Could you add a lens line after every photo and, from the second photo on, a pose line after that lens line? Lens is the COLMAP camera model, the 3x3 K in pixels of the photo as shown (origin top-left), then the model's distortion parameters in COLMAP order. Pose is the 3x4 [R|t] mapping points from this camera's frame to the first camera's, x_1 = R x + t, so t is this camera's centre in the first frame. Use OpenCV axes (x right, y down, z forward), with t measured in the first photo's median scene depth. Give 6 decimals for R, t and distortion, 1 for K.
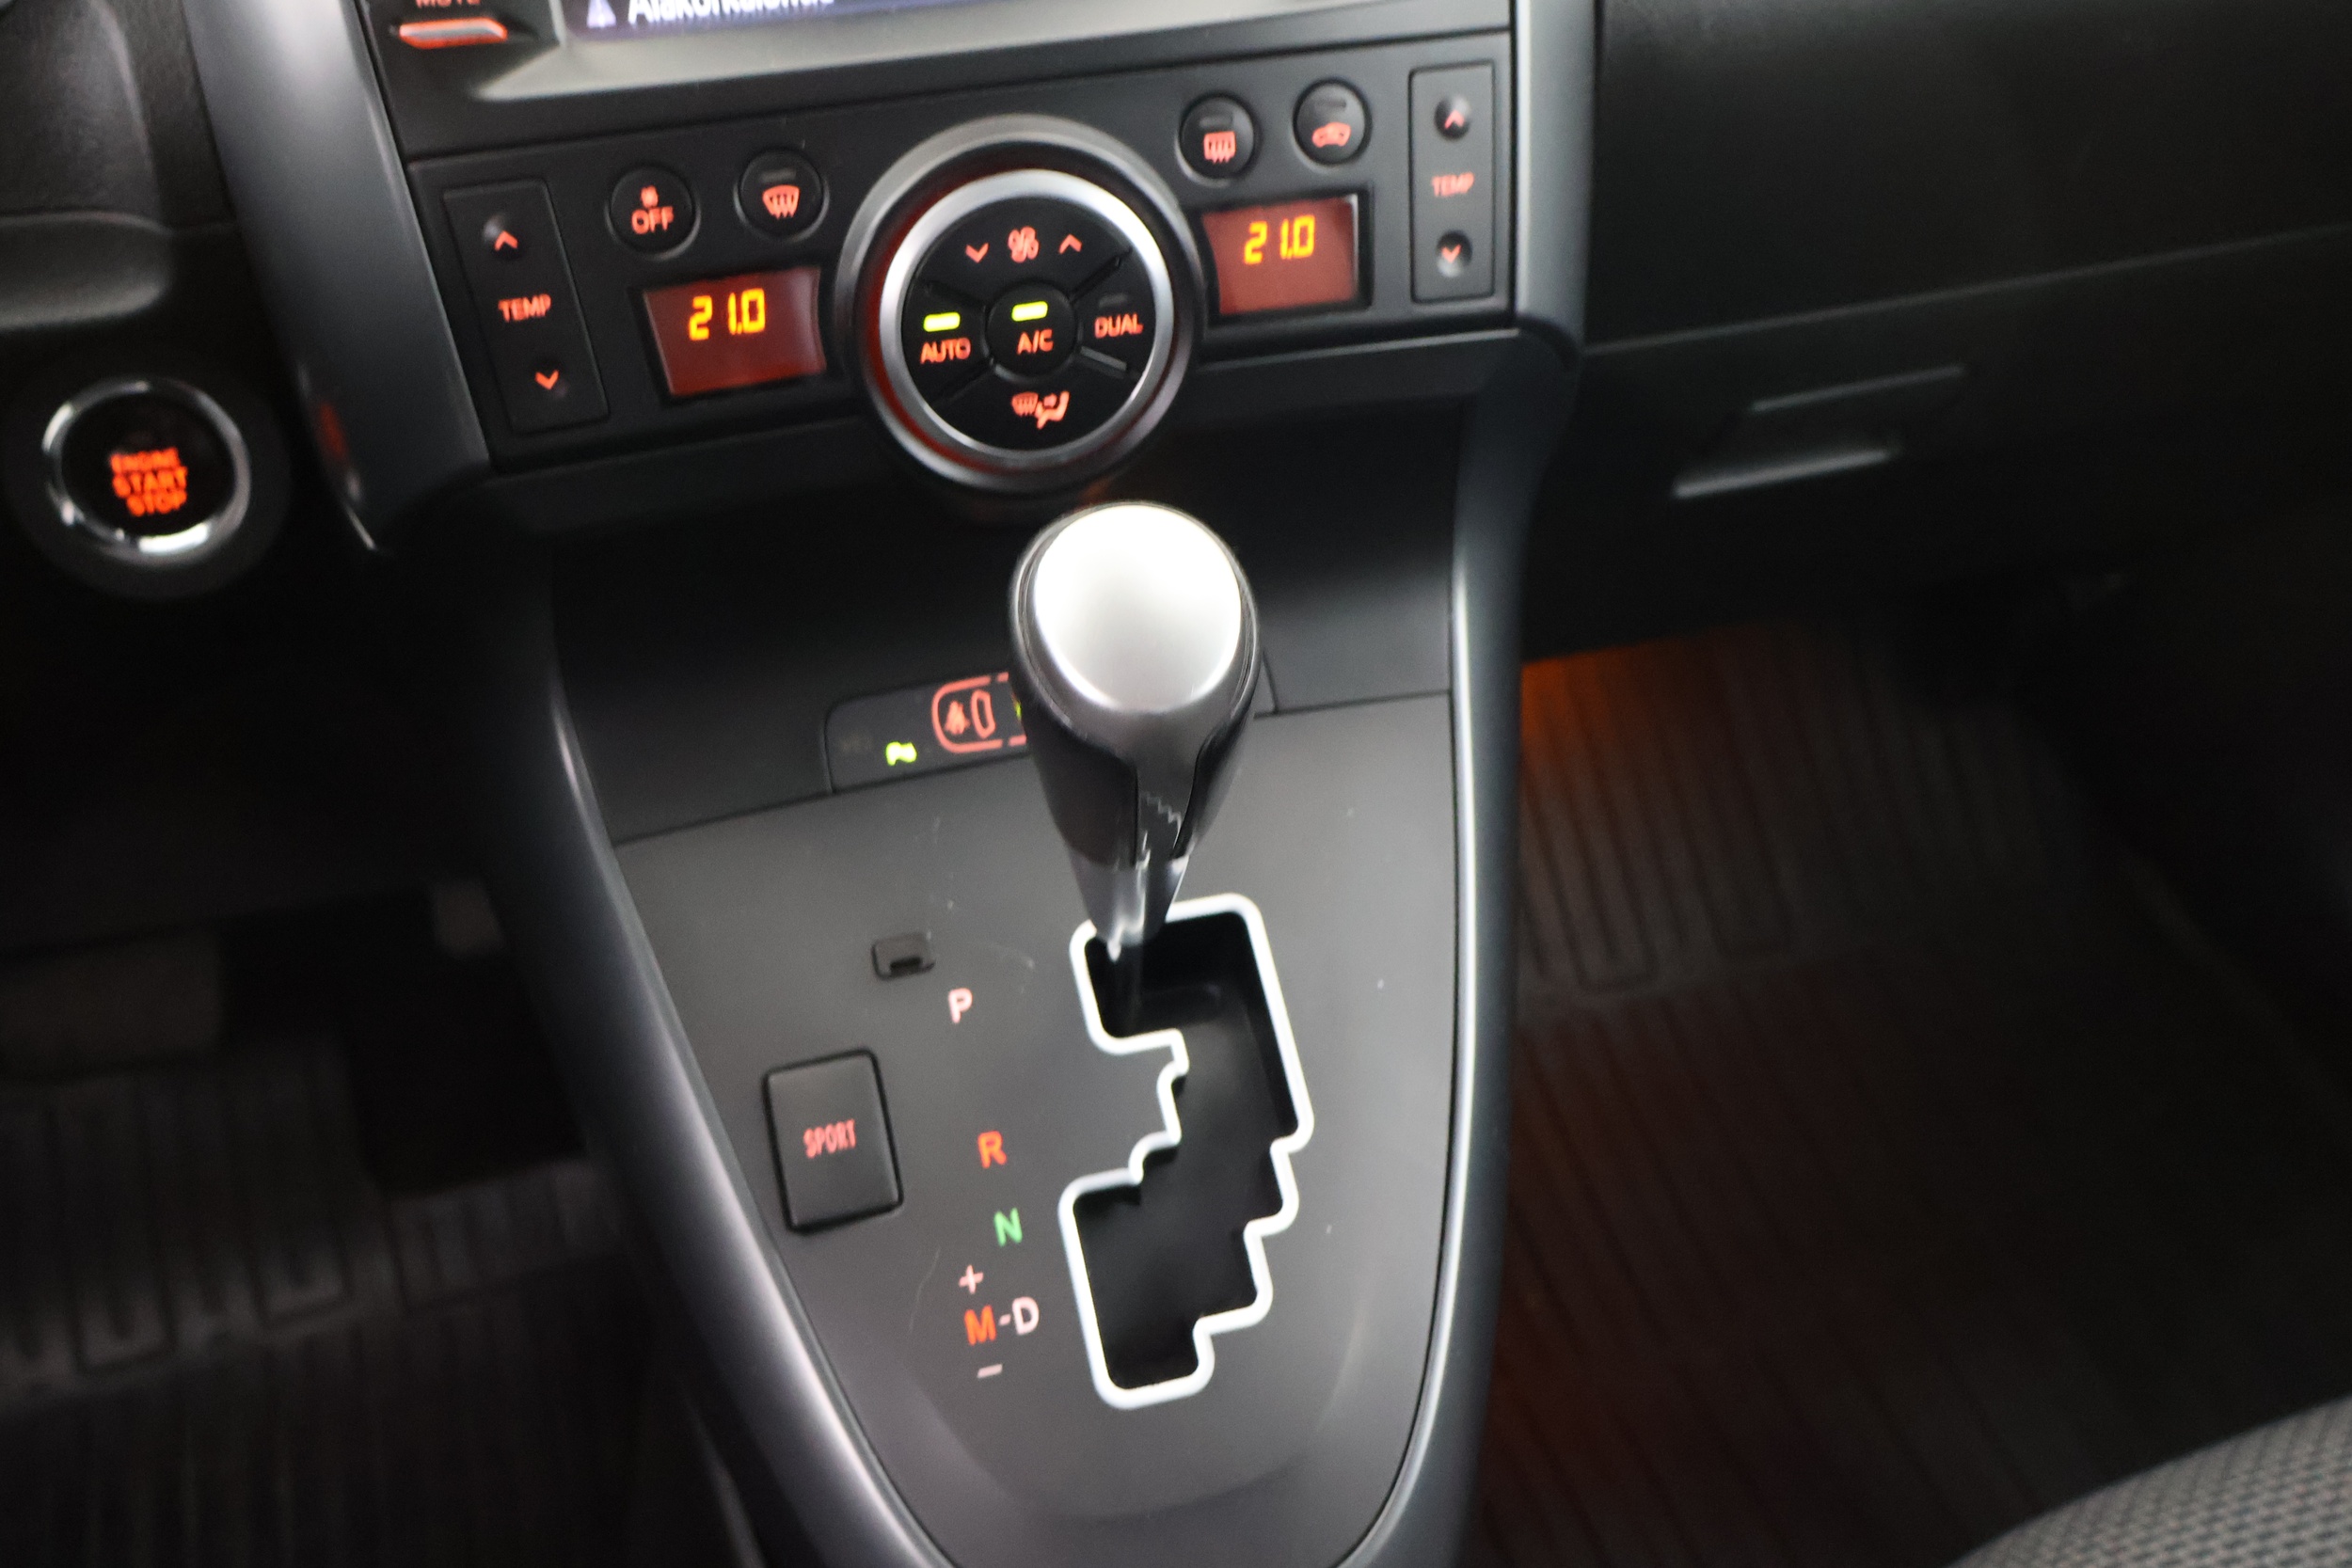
lens RADIAL K [[2226.5, 0, 1161.4], [0, 2226.5, 781.4], [0, 0, 1]] dist [0.013484, 0.006391]
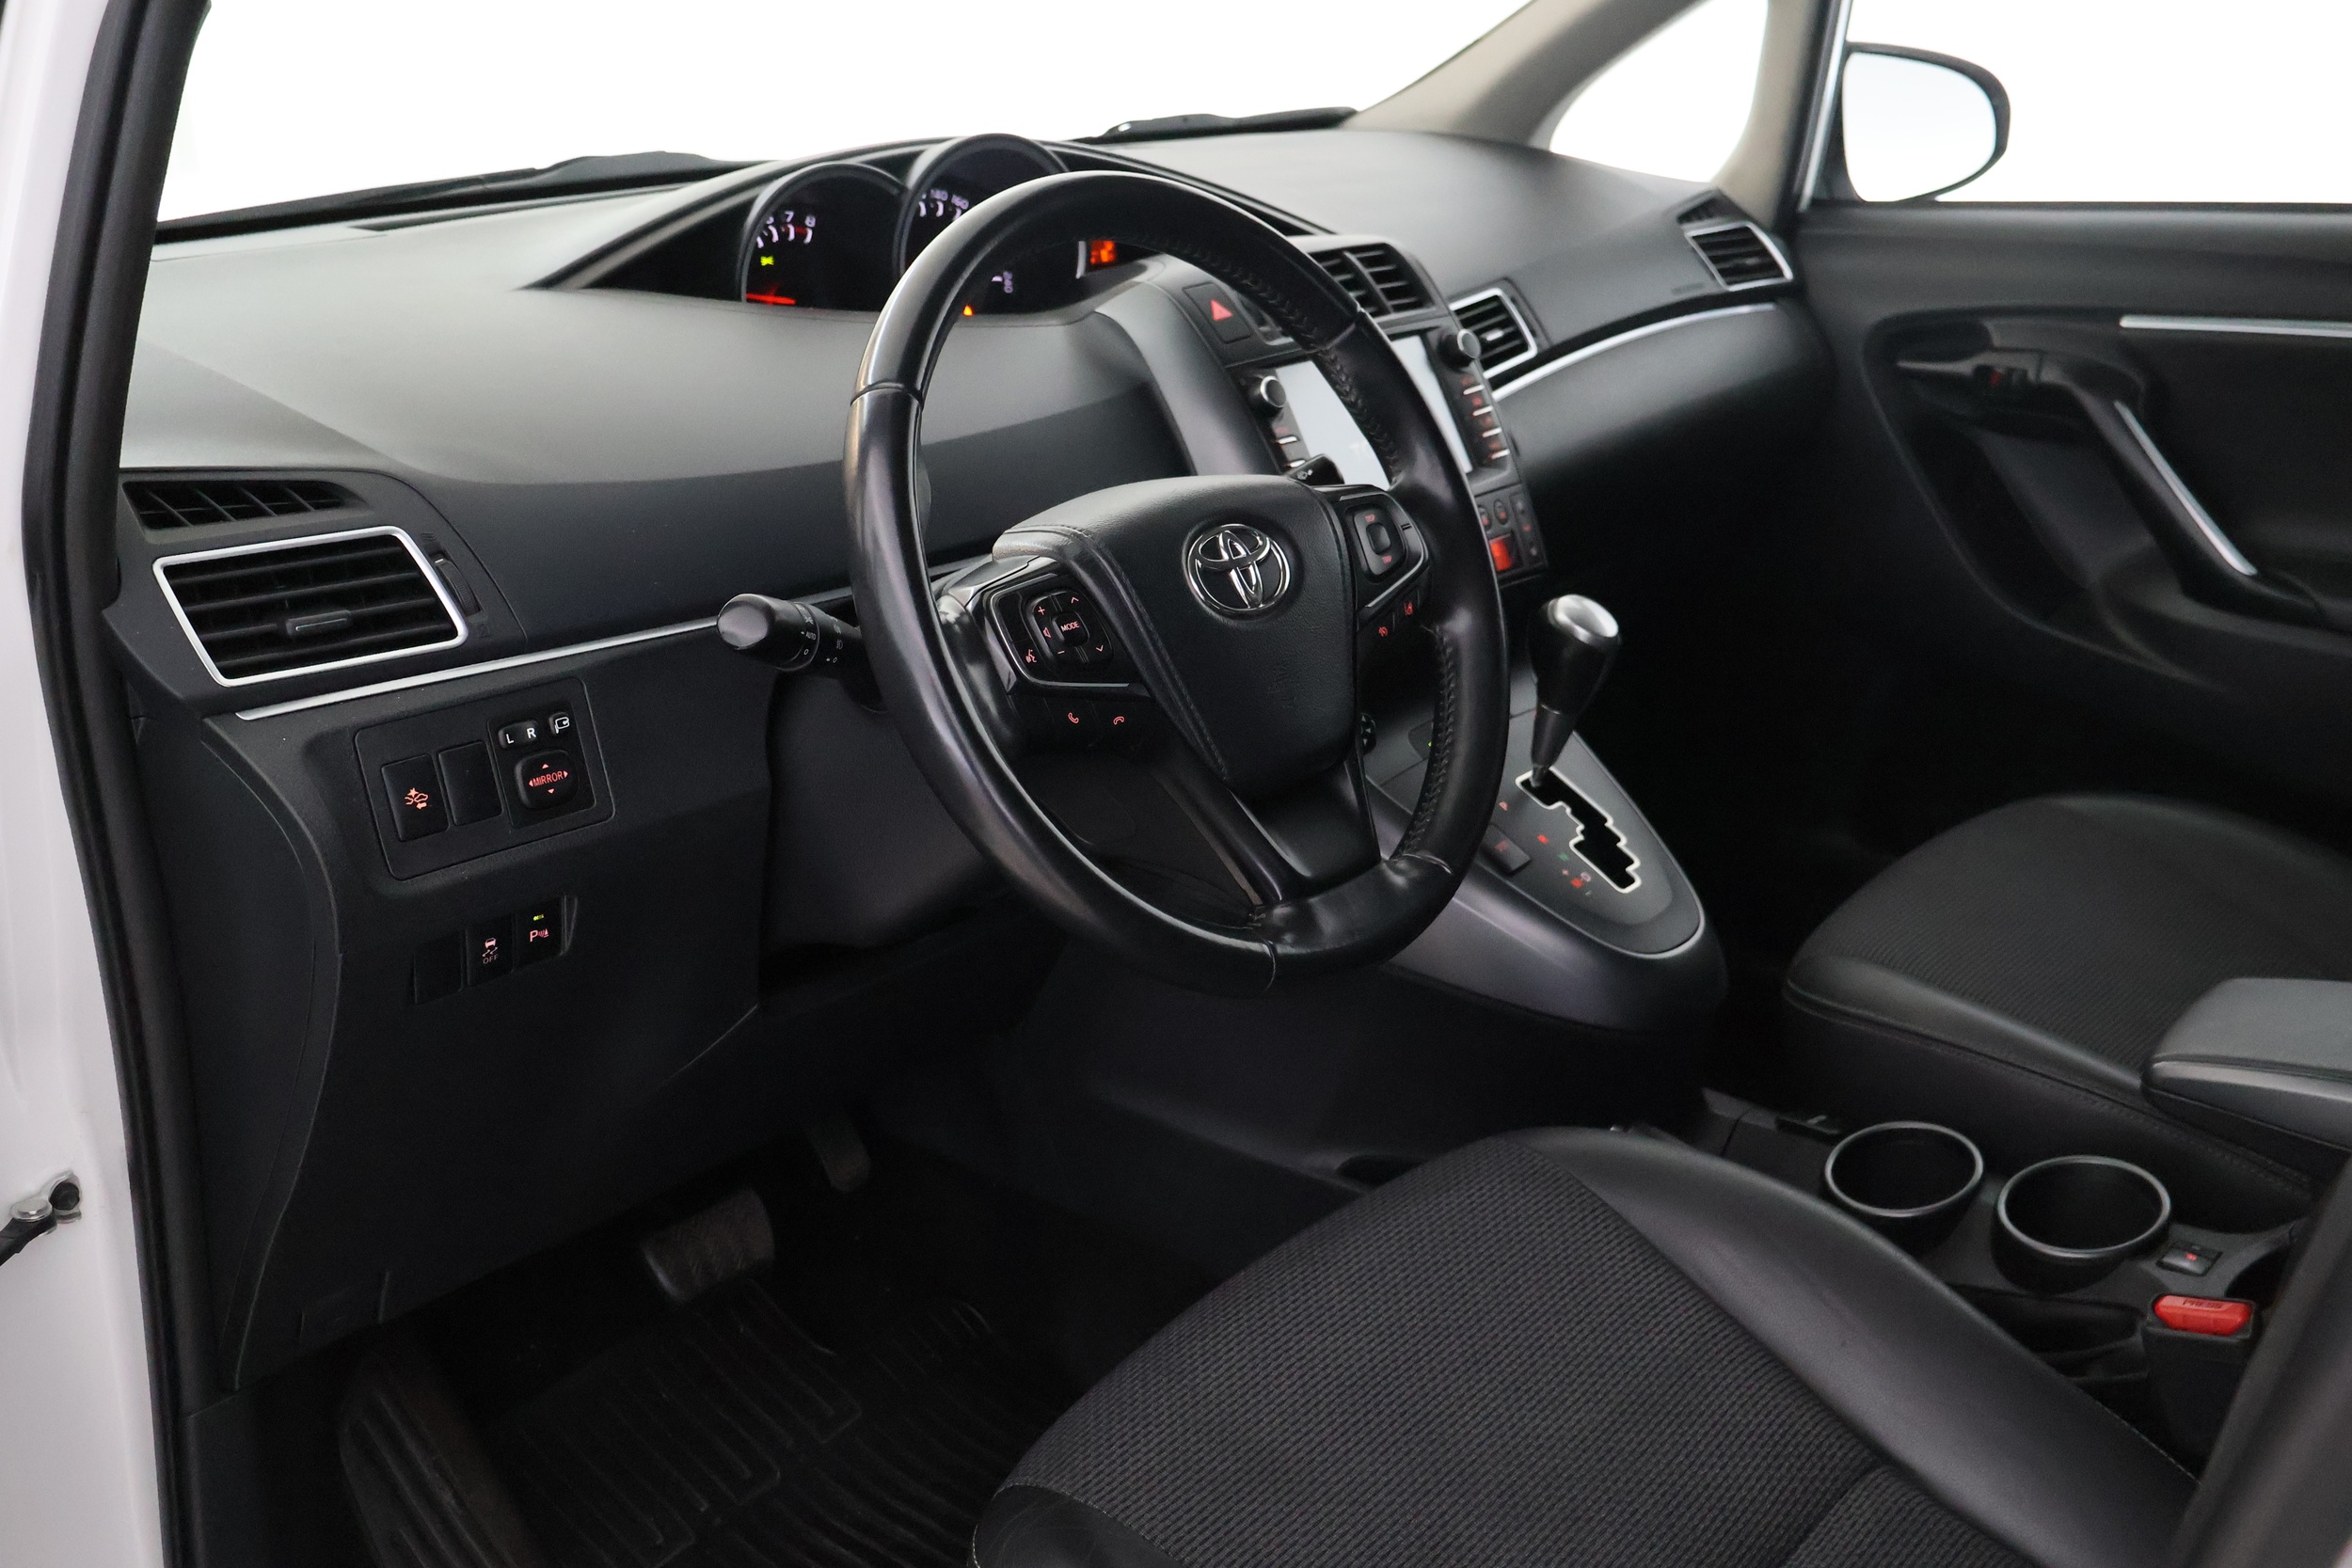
lens RADIAL K [[2257.9, 0, 1176.0], [0, 2257.9, 784.0], [0, 0, 1]] dist [0.014581, -0.002601]
pose [[0.817712, -0.195158, 0.541535, -2.114378], [0.370177, 0.898725, -0.235081, 0.634776], [-0.440813, 0.392693, 0.807141, -1.239275]]
